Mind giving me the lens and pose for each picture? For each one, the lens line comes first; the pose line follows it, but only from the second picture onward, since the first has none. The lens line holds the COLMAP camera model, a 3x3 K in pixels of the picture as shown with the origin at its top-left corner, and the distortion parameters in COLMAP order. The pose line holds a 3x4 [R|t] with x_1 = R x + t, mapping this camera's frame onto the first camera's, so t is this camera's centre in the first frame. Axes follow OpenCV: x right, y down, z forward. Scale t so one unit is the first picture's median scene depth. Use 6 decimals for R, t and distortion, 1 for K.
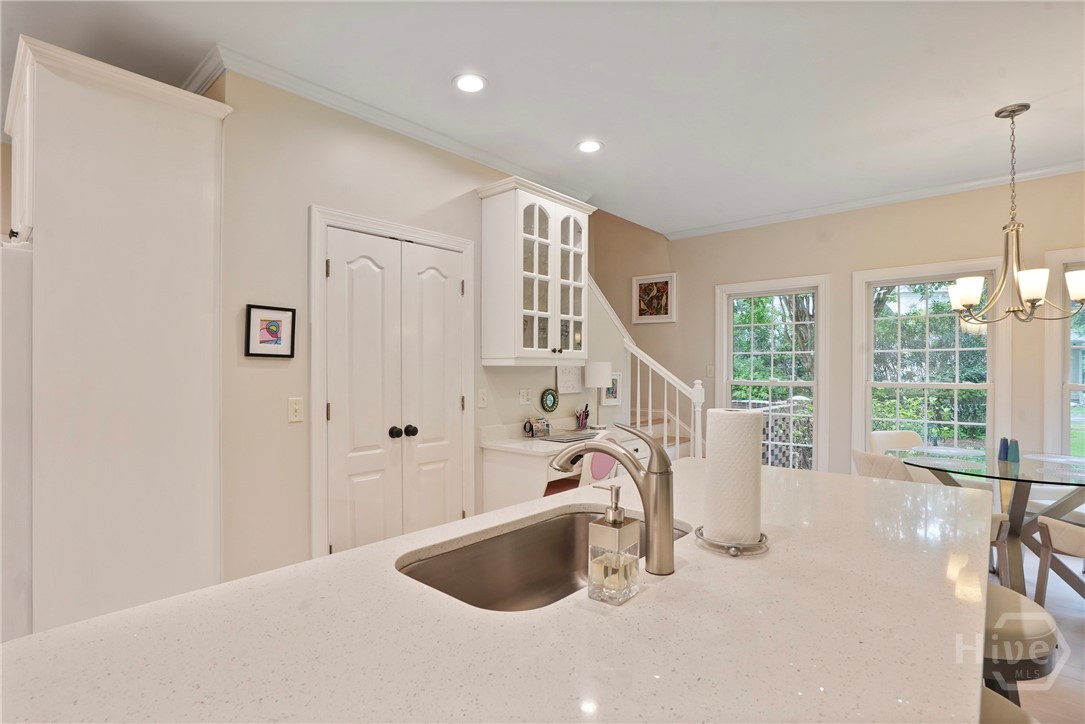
lens RADIAL K [[516.8, 0, 523.4], [0, 516.8, 366.7], [0, 0, 1]] dist [-0.047152, 0.015609]
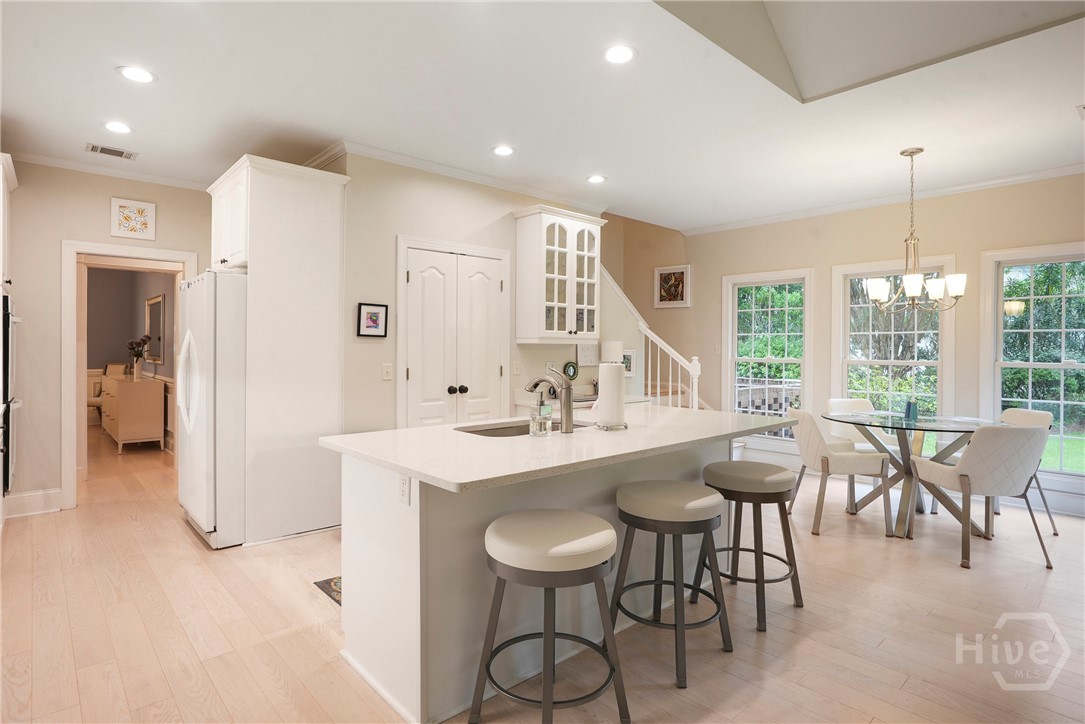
lens RADIAL K [[568.5, 0, 531.0], [0, 568.5, 340.0], [0, 0, 1]] dist [-0.028011, 0.011862]
pose [[0.994704, 0.004789, -0.102667, 0.108097], [-0.006001, 0.999916, -0.011495, 0.005419], [0.102604, 0.012051, 0.994649, -0.454175]]
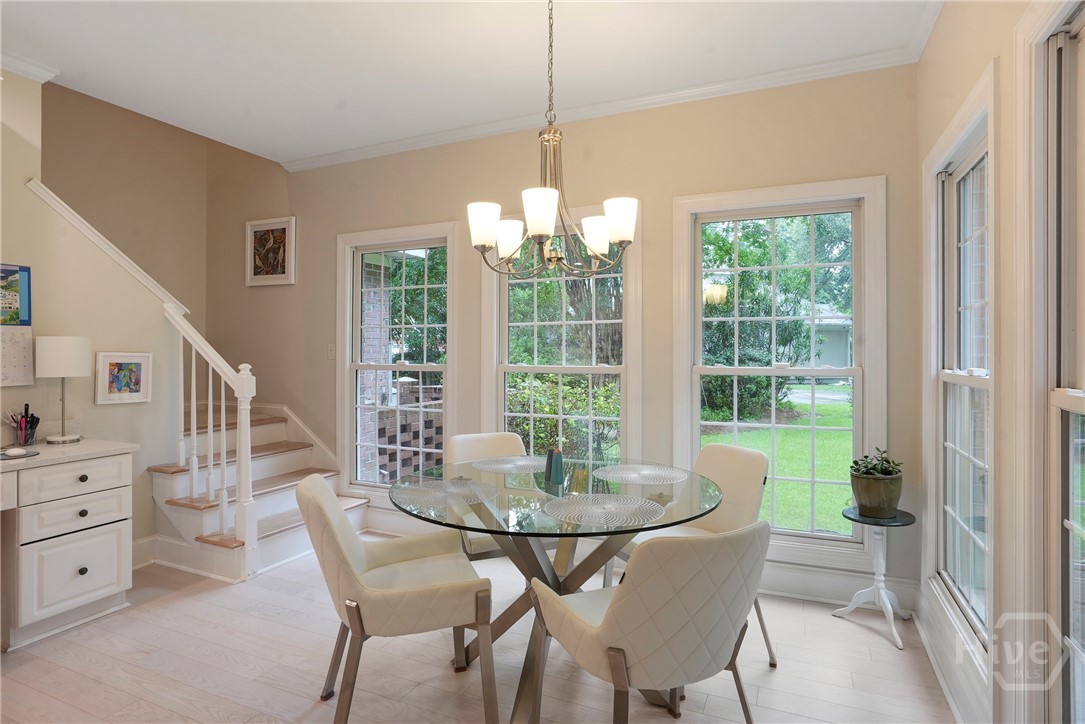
lens RADIAL K [[568.5, 0, 519.6], [0, 568.5, 341.4], [0, 0, 1]] dist [-0.028011, 0.011862]
pose [[0.963190, 0.002269, 0.268811, 0.582232], [0.001785, 0.999888, -0.014835, 0.009112], [-0.268815, 0.014769, 0.963079, 0.220425]]
